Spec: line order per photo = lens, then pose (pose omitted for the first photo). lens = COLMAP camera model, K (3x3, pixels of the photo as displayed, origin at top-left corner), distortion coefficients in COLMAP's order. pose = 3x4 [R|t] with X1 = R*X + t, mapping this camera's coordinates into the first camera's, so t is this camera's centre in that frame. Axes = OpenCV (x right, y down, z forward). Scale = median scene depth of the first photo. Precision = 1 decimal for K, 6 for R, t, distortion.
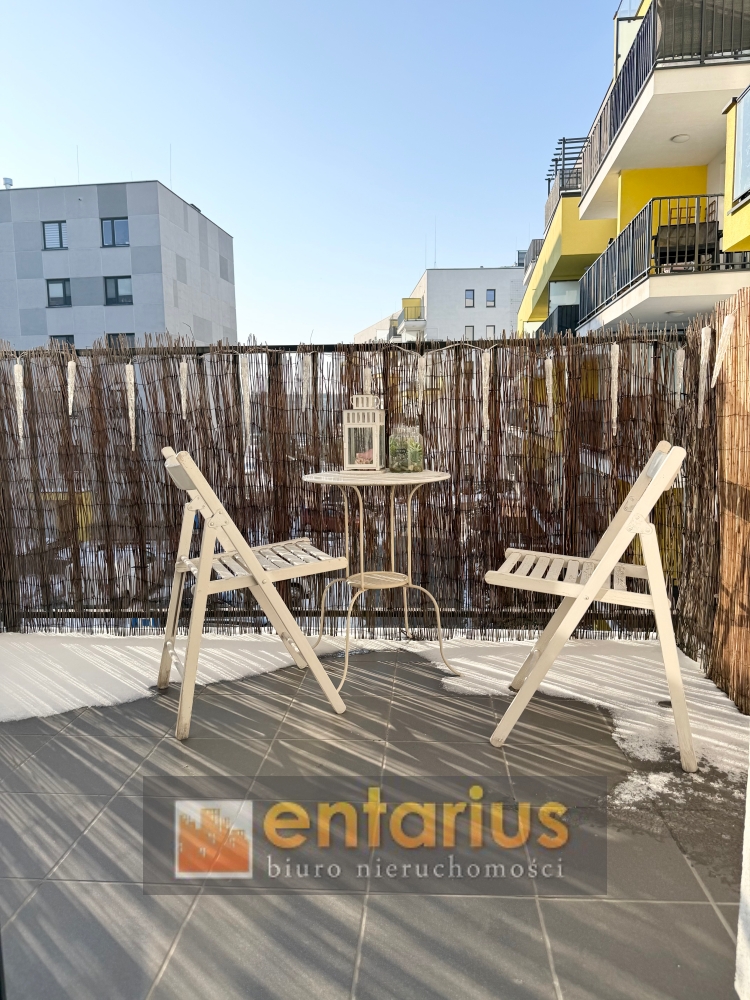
lens RADIAL K [[703.2, 0, 375.0], [0, 703.2, 500.0], [0, 0, 1]] dist [0.099359, -0.122308]
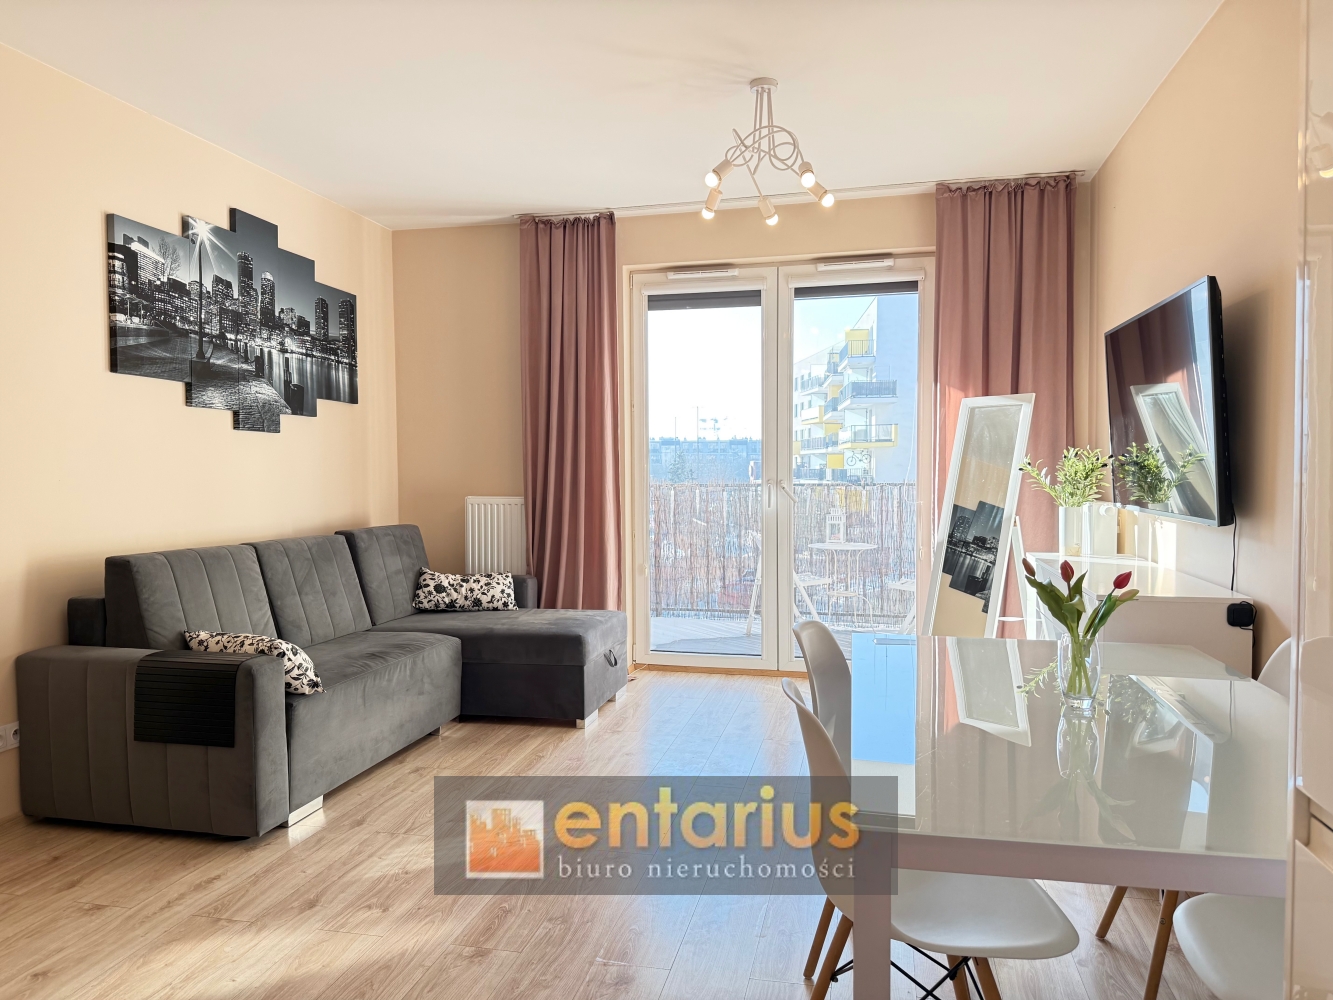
lens RADIAL K [[908.4, 0, 666.5], [0, 908.4, 500.0], [0, 0, 1]] dist [-0.109138, 0.072290]
pose [[0.987977, 0.015469, -0.153824, -0.099079], [-0.029058, 0.995829, -0.086492, 0.074210], [0.151844, 0.089922, 0.984306, -1.669552]]
